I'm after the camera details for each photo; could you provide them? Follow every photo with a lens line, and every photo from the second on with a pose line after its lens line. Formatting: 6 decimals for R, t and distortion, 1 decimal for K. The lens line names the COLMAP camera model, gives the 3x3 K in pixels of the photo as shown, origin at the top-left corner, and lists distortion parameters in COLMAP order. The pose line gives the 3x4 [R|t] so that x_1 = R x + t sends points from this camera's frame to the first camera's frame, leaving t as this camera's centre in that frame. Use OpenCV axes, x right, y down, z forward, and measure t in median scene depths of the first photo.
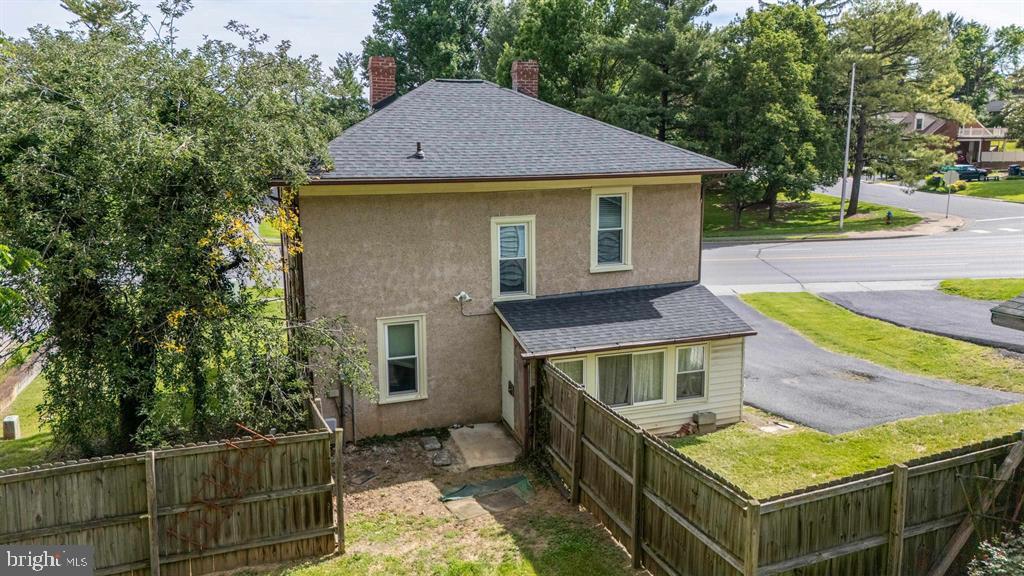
lens RADIAL K [[757.0, 0, 507.8], [0, 757.0, 288.6], [0, 0, 1]] dist [0.073622, -0.068729]
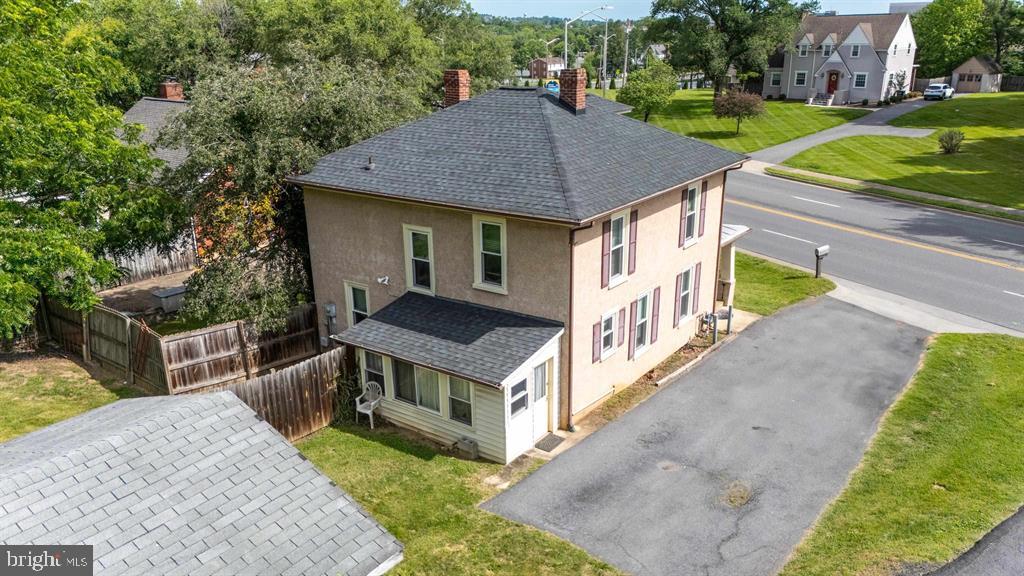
lens RADIAL K [[757.0, 0, 509.2], [0, 757.0, 287.8], [0, 0, 1]] dist [0.073622, -0.068729]
pose [[0.573179, 0.259756, -0.777170, 1.070360], [-0.139715, 0.965519, 0.219666, -0.290443], [0.807432, -0.017326, 0.589707, 0.413195]]
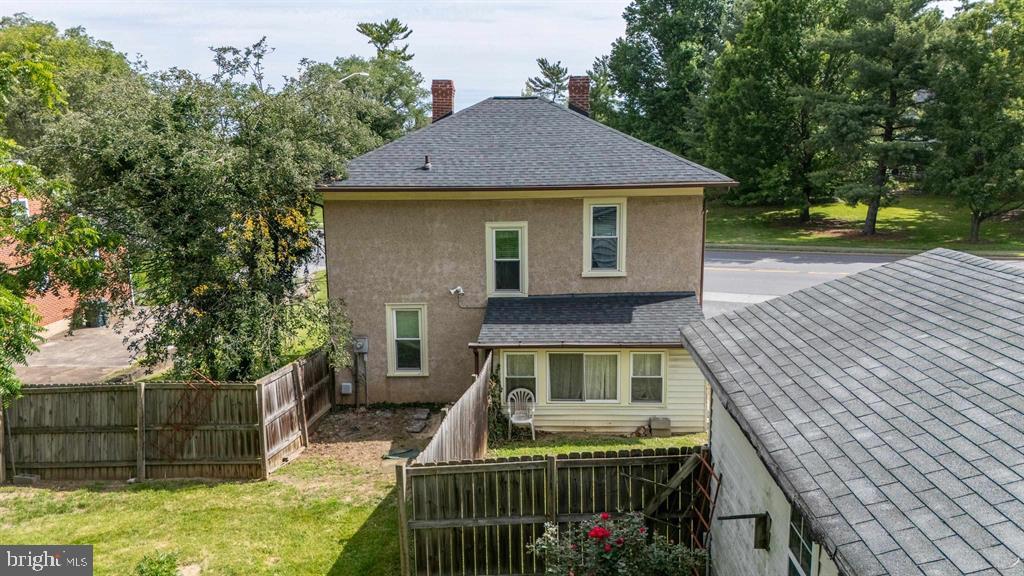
lens RADIAL K [[757.0, 0, 510.5], [0, 757.0, 286.7], [0, 0, 1]] dist [0.073622, -0.068729]
pose [[0.931269, 0.065158, -0.358458, 0.426615], [-0.064656, 0.997818, 0.013400, -0.015905], [0.358549, 0.010697, 0.933450, -0.040450]]
